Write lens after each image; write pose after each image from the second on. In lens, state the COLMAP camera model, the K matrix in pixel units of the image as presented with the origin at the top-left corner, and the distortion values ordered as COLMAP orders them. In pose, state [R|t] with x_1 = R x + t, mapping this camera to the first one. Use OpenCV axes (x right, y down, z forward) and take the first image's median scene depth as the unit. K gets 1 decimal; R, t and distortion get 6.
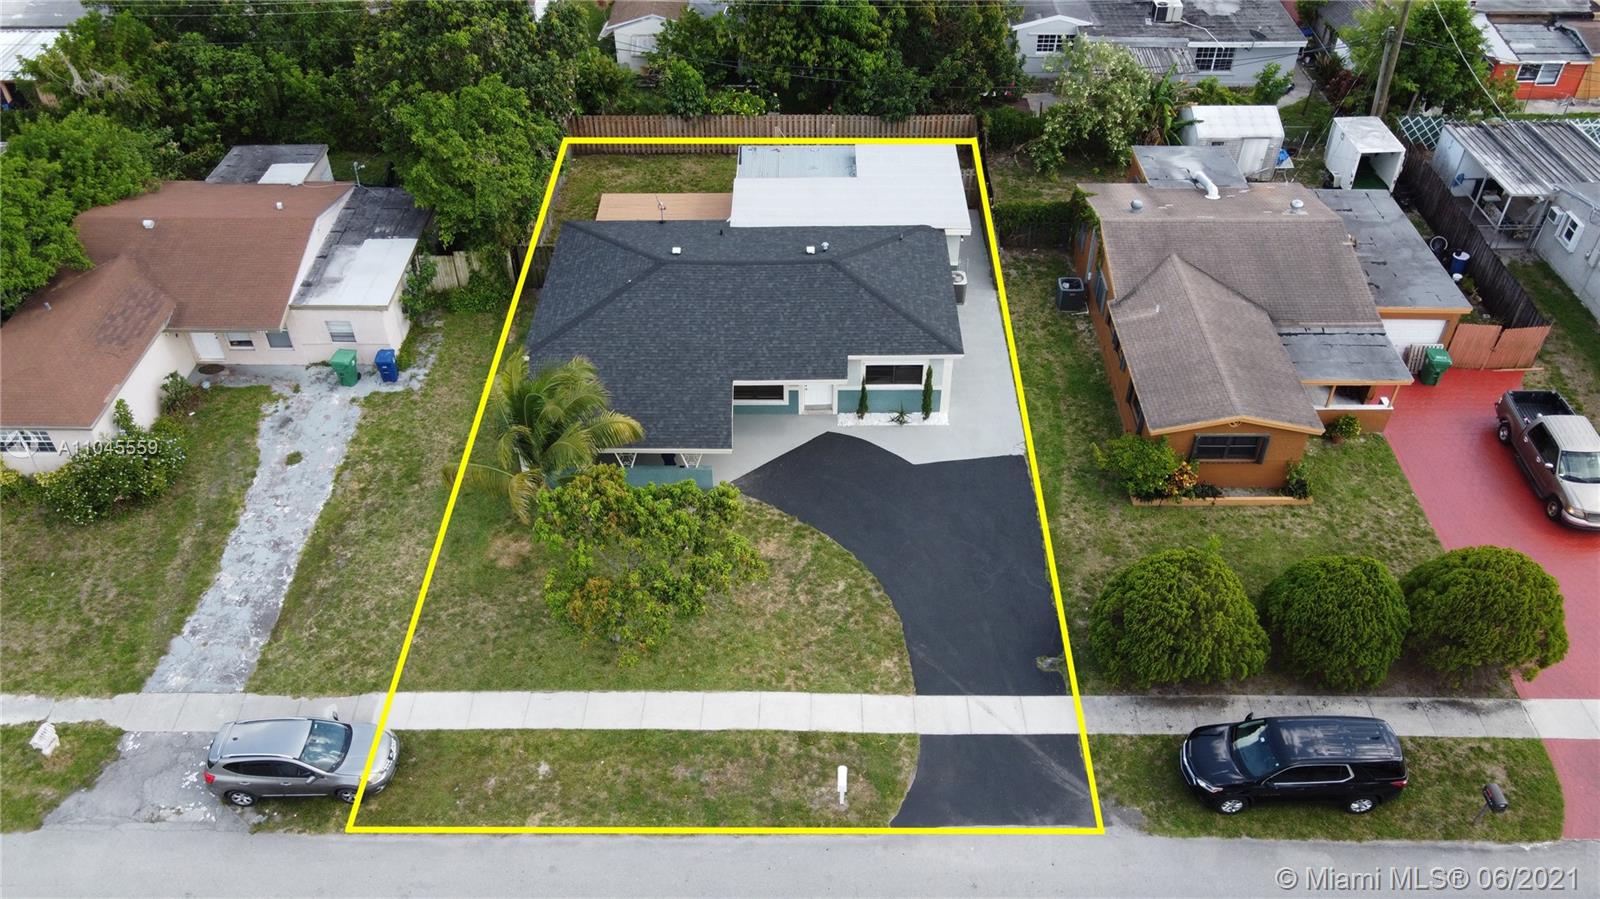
lens RADIAL K [[1230.5, 0, 800.0], [0, 1230.5, 449.5], [0, 0, 1]] dist [-0.004832, 0.050255]
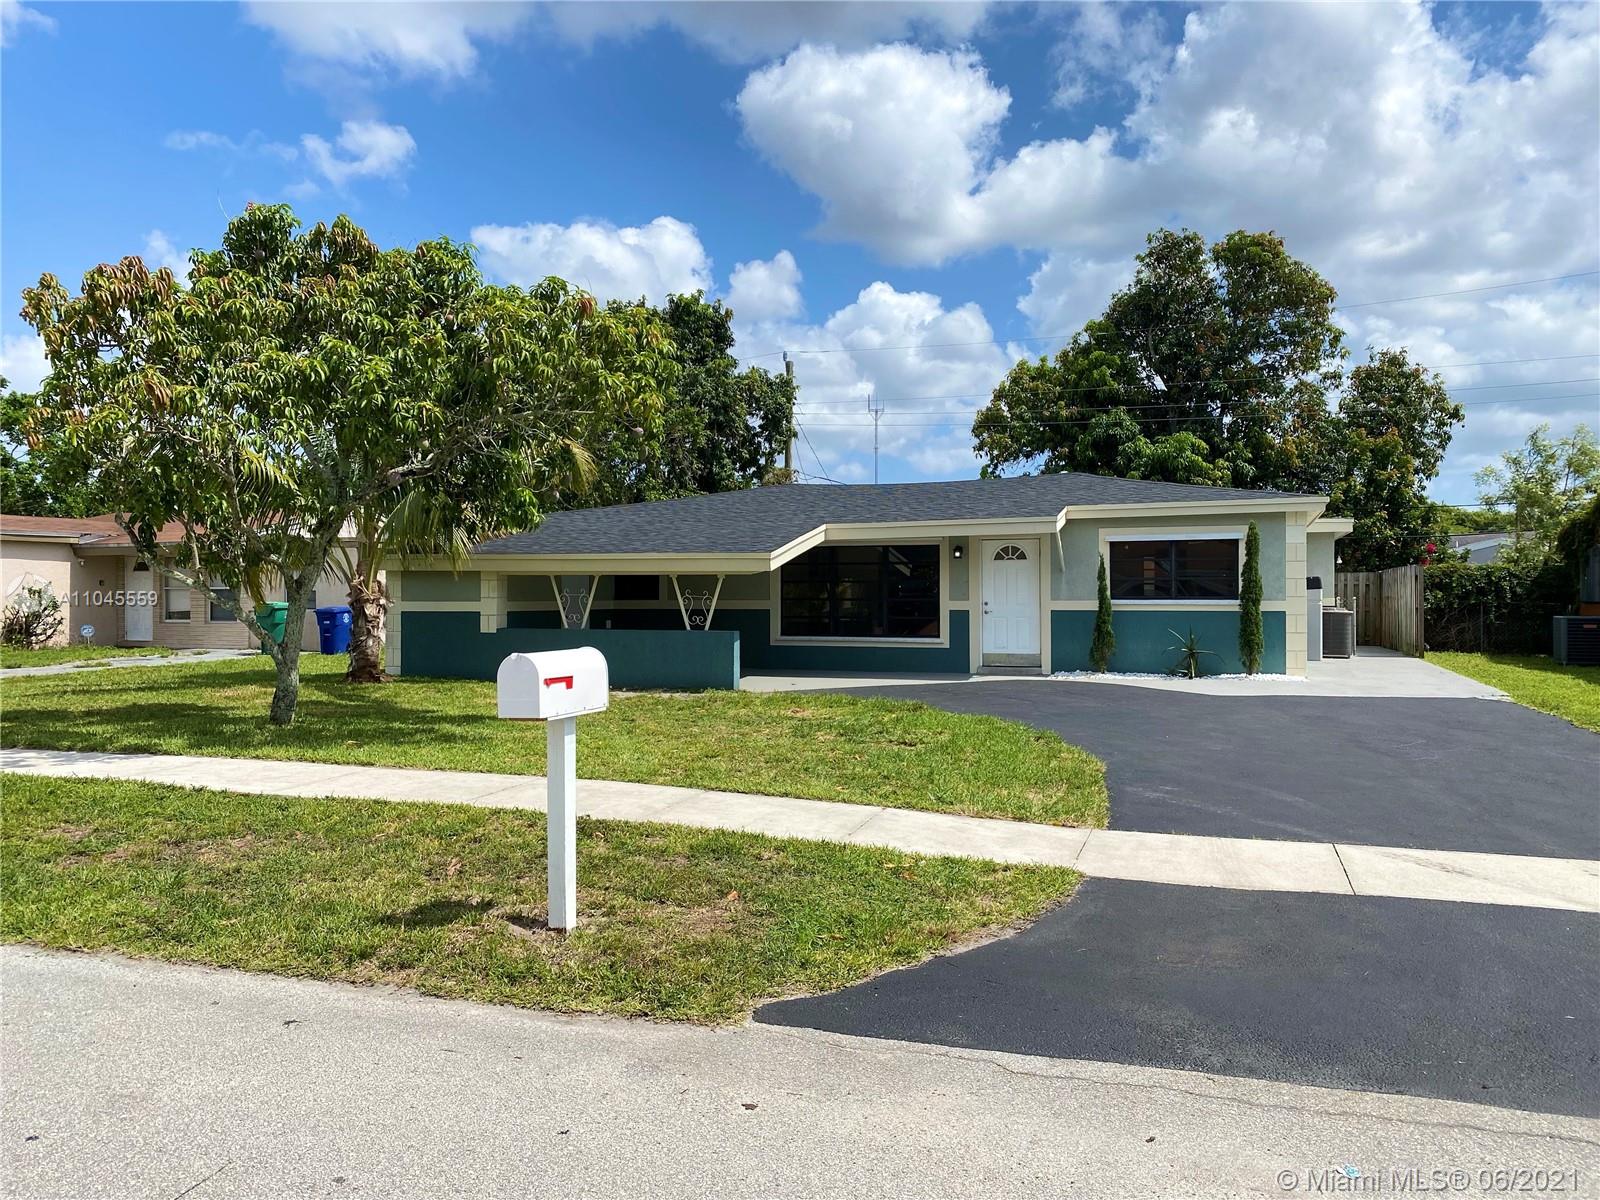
lens RADIAL K [[1208.4, 0, 800.0], [0, 1208.4, 600.0], [0, 0, 1]] dist [0.029911, 0.000887]
pose [[0.942624, 0.003874, -0.333834, 0.096435], [-0.216856, 0.767373, -0.603417, 0.254743], [0.253838, 0.641190, 0.724184, 0.632106]]
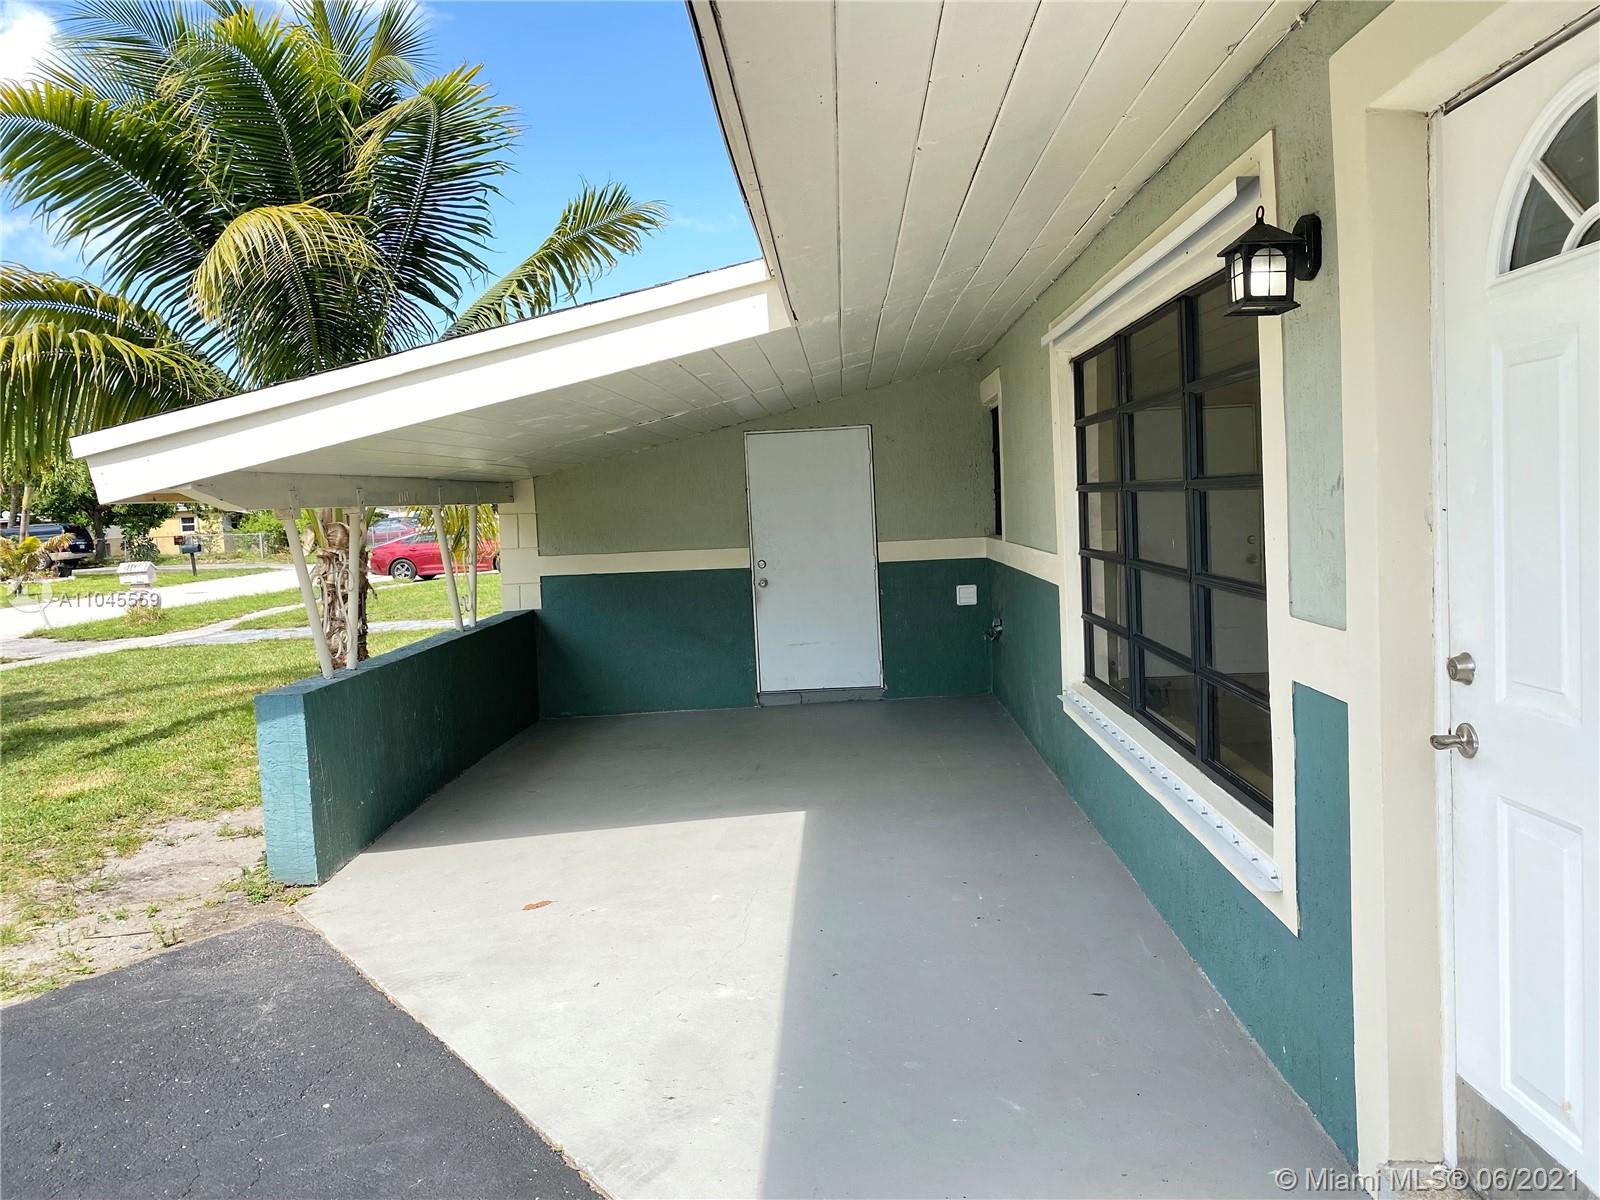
lens RADIAL K [[1208.4, 0, 800.0], [0, 1208.4, 600.0], [0, 0, 1]] dist [0.029911, 0.000887]
pose [[-0.031935, 0.084231, -0.995934, 0.062570], [-0.609929, 0.787756, 0.086182, -0.040620], [0.791812, 0.610201, 0.026218, 0.974338]]
